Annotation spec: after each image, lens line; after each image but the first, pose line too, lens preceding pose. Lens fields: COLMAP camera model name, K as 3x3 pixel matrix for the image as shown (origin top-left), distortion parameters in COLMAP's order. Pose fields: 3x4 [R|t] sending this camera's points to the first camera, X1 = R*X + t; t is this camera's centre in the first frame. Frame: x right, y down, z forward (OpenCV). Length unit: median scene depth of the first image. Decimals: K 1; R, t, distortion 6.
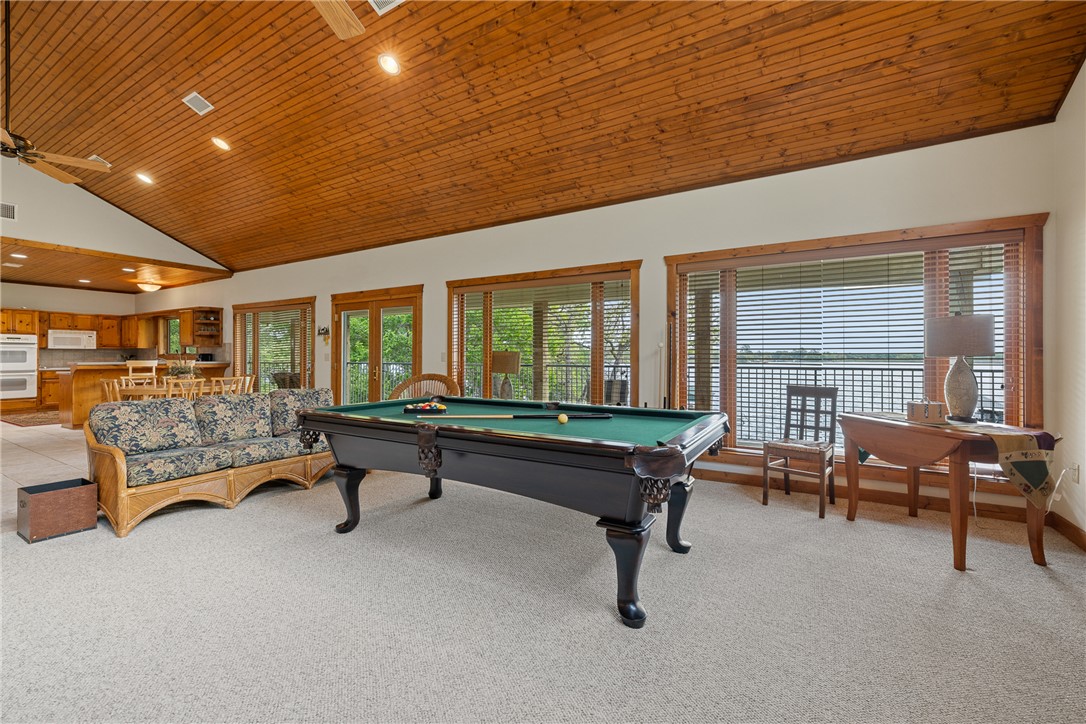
lens RADIAL K [[457.8, 0, 544.3], [0, 457.8, 356.9], [0, 0, 1]] dist [0.002204, 0.000956]
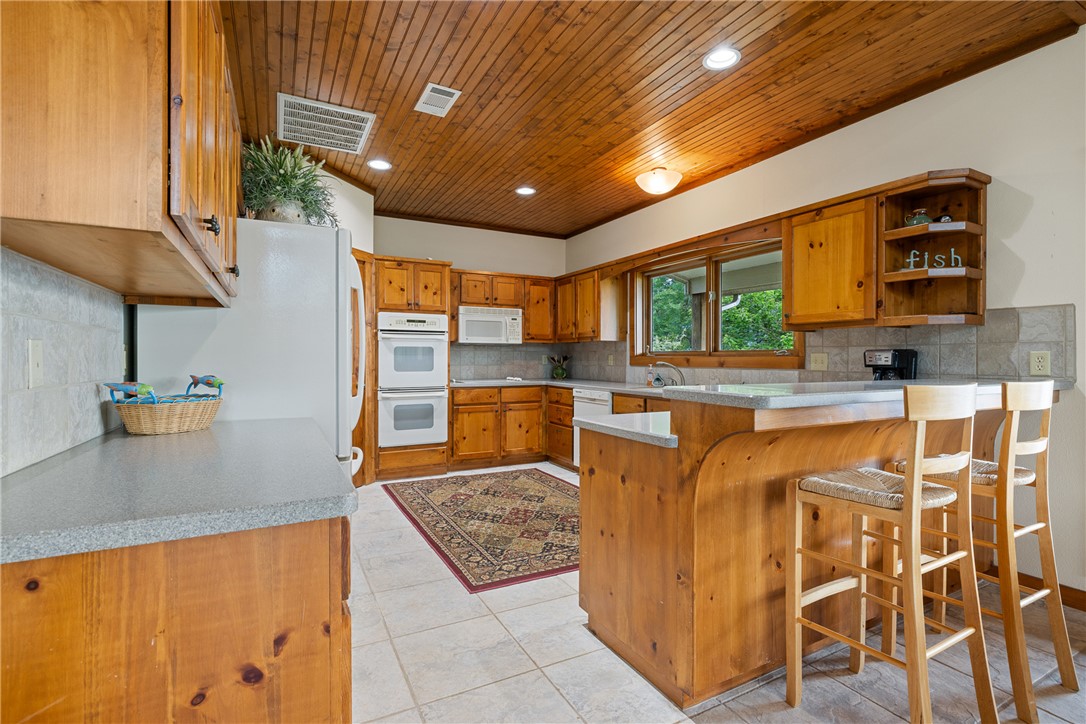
lens RADIAL K [[505.2, 0, 545.2], [0, 505.2, 360.9], [0, 0, 1]] dist [-0.004148, 0.001552]
pose [[0.856187, 0.004510, -0.516646, -0.735465], [-0.003070, 0.999989, 0.003642, -0.000746], [0.516657, -0.001532, 0.856191, 0.592791]]
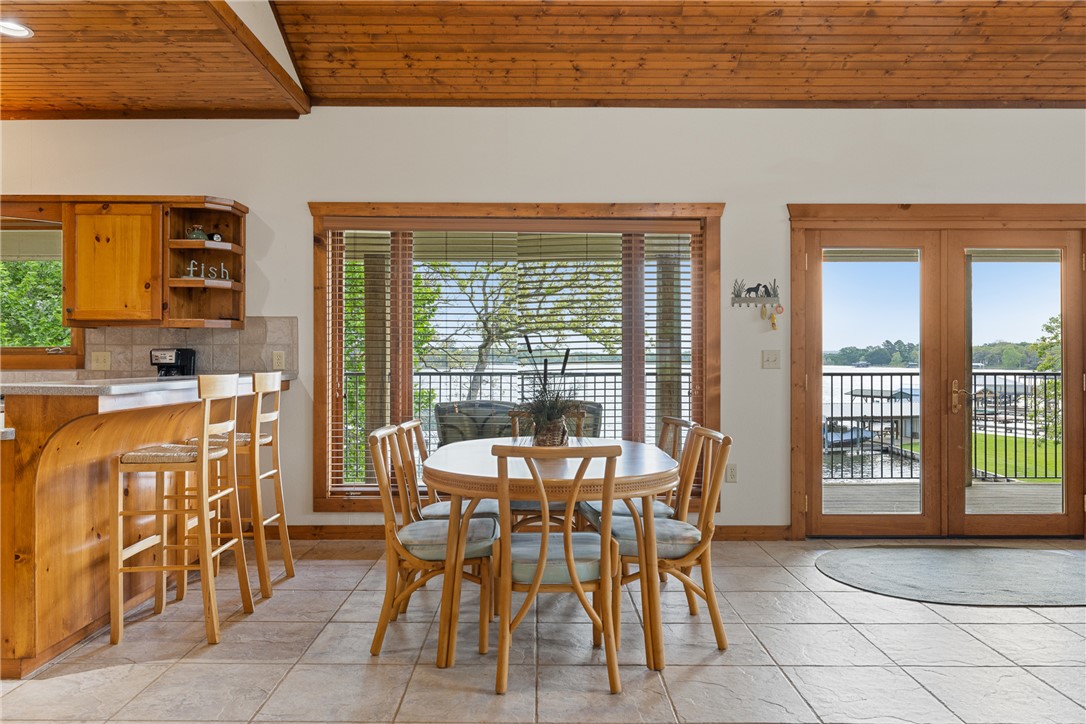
lens RADIAL K [[711.0, 0, 522.8], [0, 711.0, 352.8], [0, 0, 1]] dist [-0.017613, 0.005784]
pose [[0.855901, 0.002966, 0.517132, -0.757864], [0.001528, 0.999965, -0.008264, -0.000357], [-0.517138, 0.007864, 0.855866, 0.452160]]
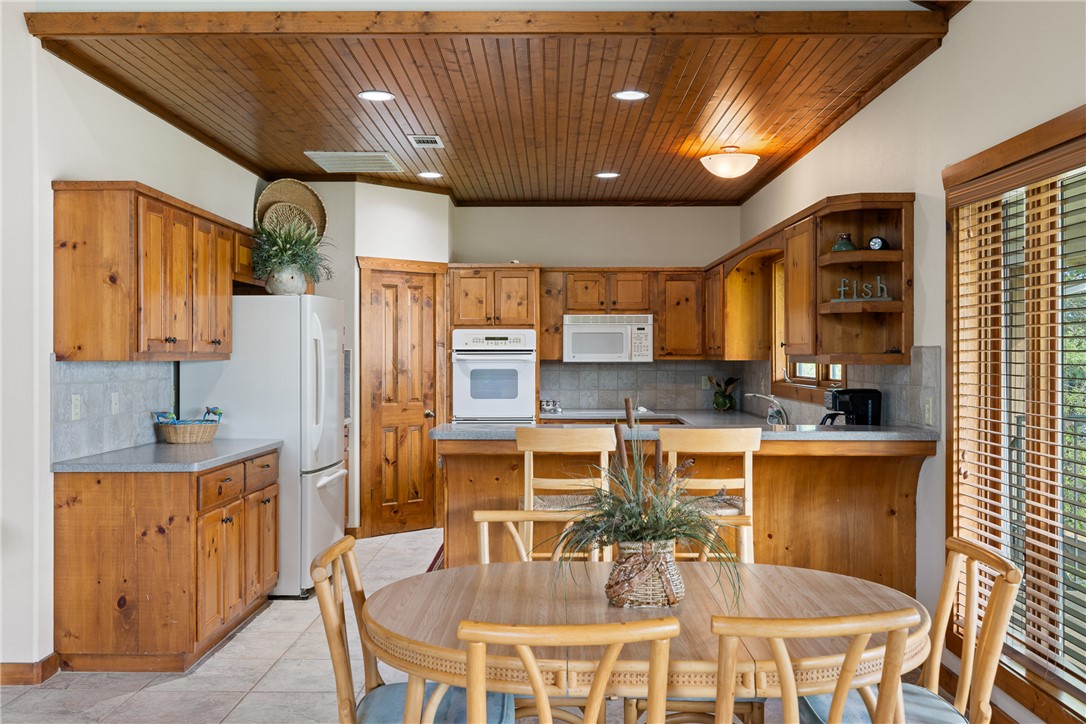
lens RADIAL K [[1035.6, 0, 537.8], [0, 1035.6, 360.0], [0, 0, 1]] dist [-0.000091, 0.000000]
pose [[0.501045, 0.003845, -0.865413, -0.332877], [-0.001447, 0.999992, 0.003606, -0.023939], [0.865420, -0.000554, 0.501046, 0.554603]]
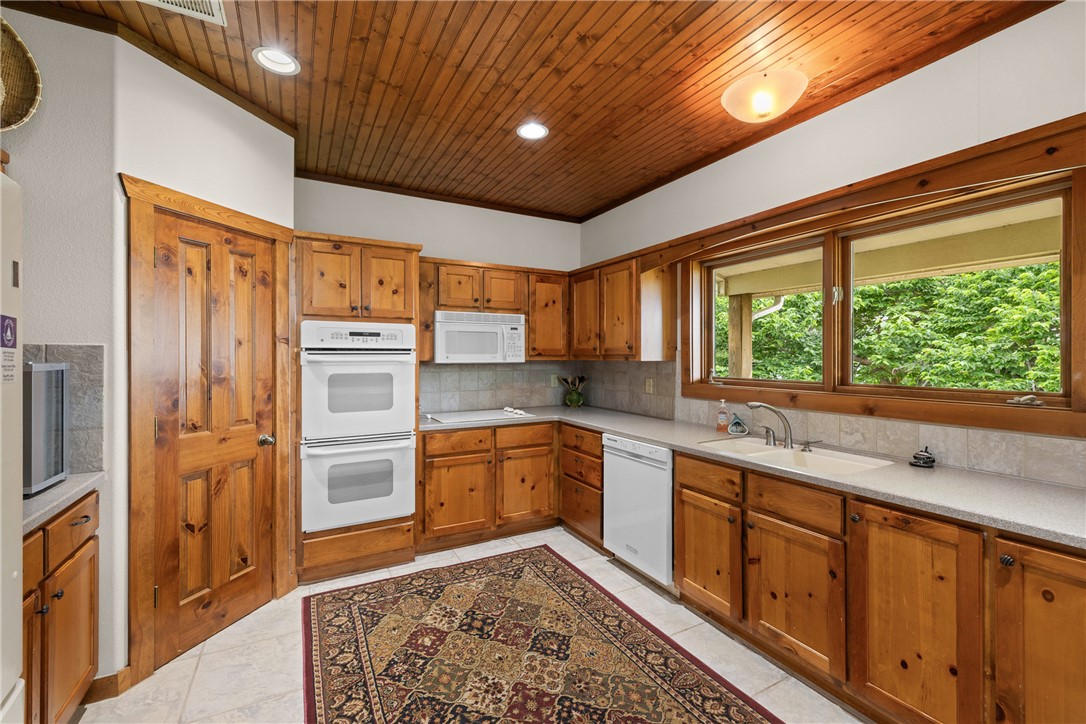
lens RADIAL K [[457.8, 0, 543.8], [0, 457.8, 357.6], [0, 0, 1]] dist [0.002204, 0.000956]
pose [[0.860874, 0.001497, -0.508816, -0.856875], [-0.001162, 0.999999, 0.000976, -0.023862], [0.508817, -0.000249, 0.860874, 0.764344]]
